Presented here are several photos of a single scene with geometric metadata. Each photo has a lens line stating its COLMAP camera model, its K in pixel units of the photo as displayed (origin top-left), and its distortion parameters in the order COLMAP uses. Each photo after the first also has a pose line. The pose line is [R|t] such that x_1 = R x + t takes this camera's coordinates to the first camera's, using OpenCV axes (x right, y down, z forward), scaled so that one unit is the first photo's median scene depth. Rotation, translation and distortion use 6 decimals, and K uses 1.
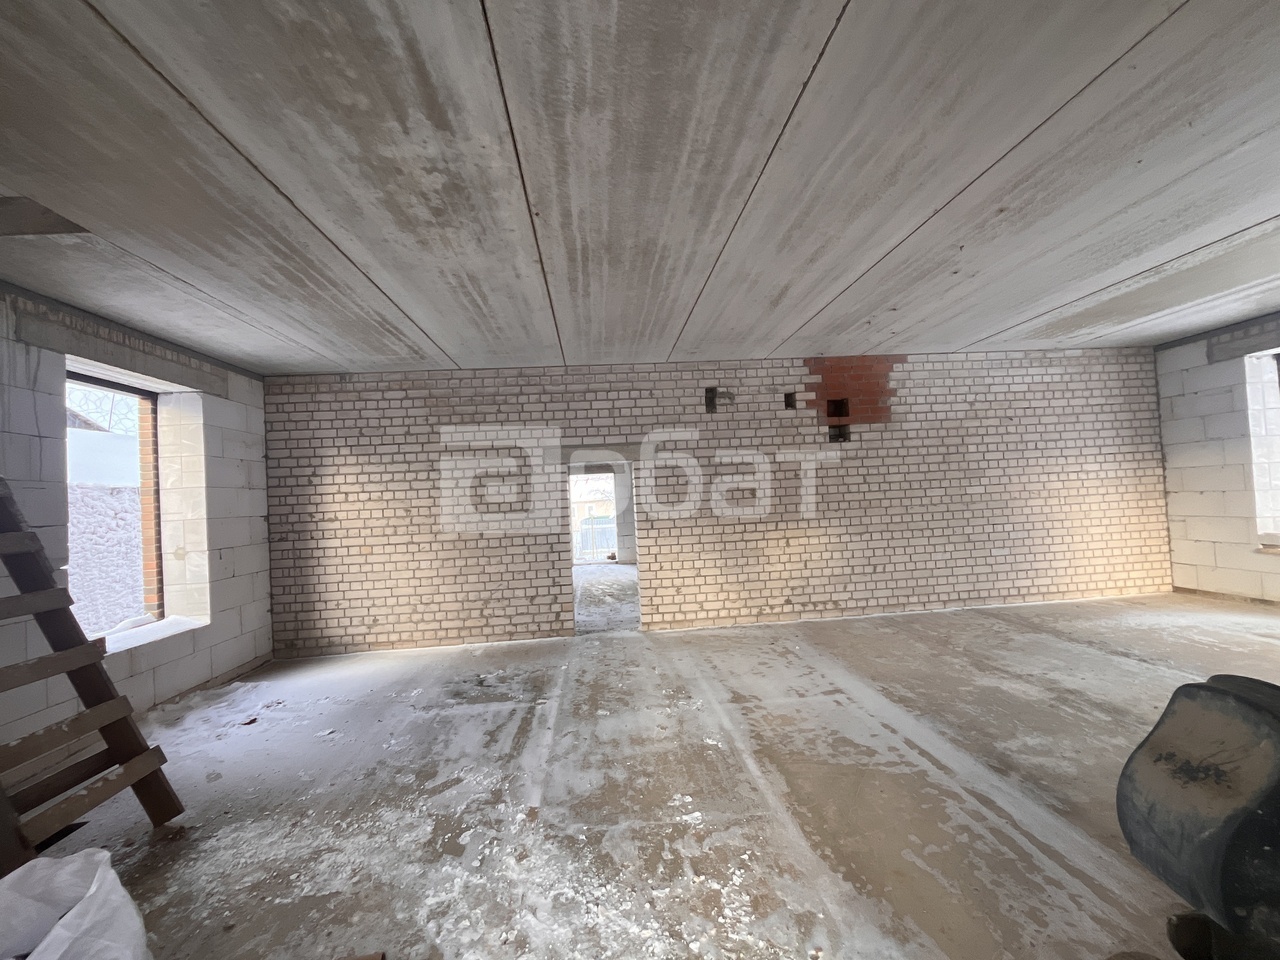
lens RADIAL K [[516.0, 0, 636.4], [0, 516.0, 485.3], [0, 0, 1]] dist [-0.002717, -0.000715]
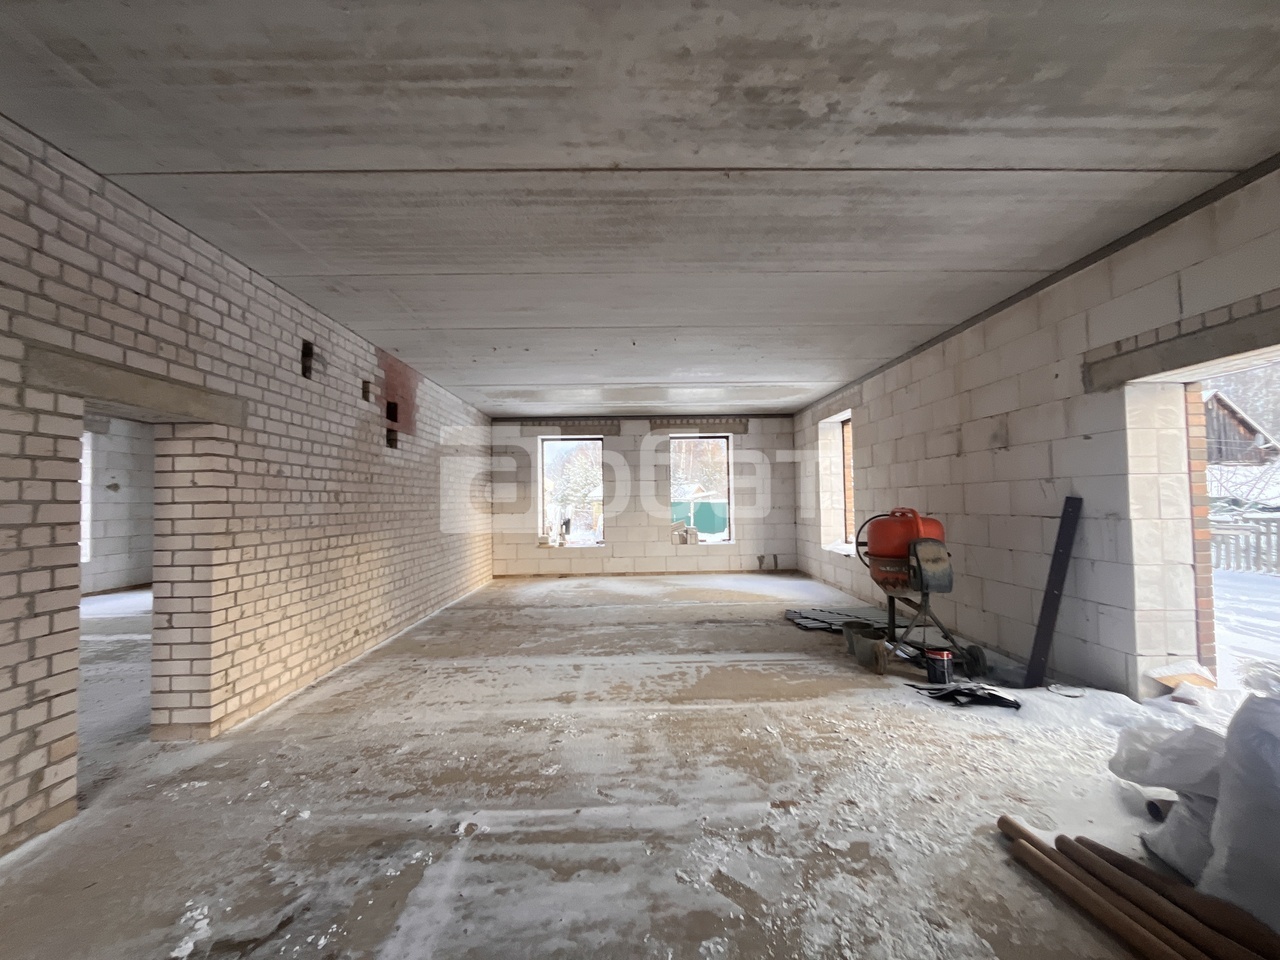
lens RADIAL K [[516.0, 0, 637.3], [0, 516.0, 484.8], [0, 0, 1]] dist [-0.002717, -0.000715]
pose [[0.055883, 0.086320, 0.994699, -0.518487], [-0.011824, 0.996243, -0.085790, 0.059143], [-0.998367, -0.006967, 0.056693, 0.523828]]
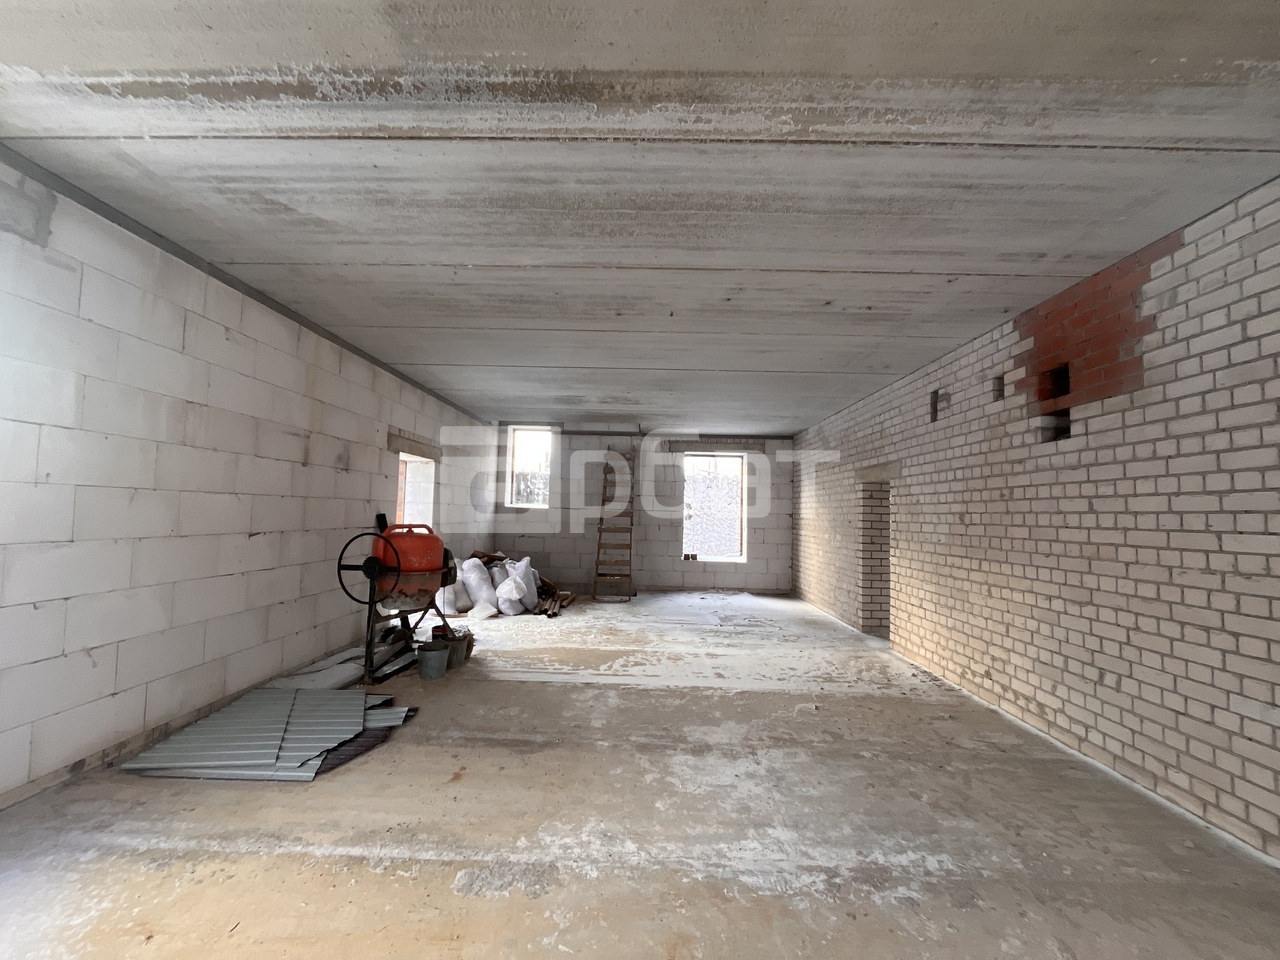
lens RADIAL K [[516.0, 0, 632.5], [0, 516.0, 484.9], [0, 0, 1]] dist [-0.002717, -0.000715]
pose [[-0.102813, -0.004971, -0.994688, 1.066853], [0.004934, 0.999973, -0.005508, -0.033288], [0.994688, -0.005474, -0.102786, 0.600827]]
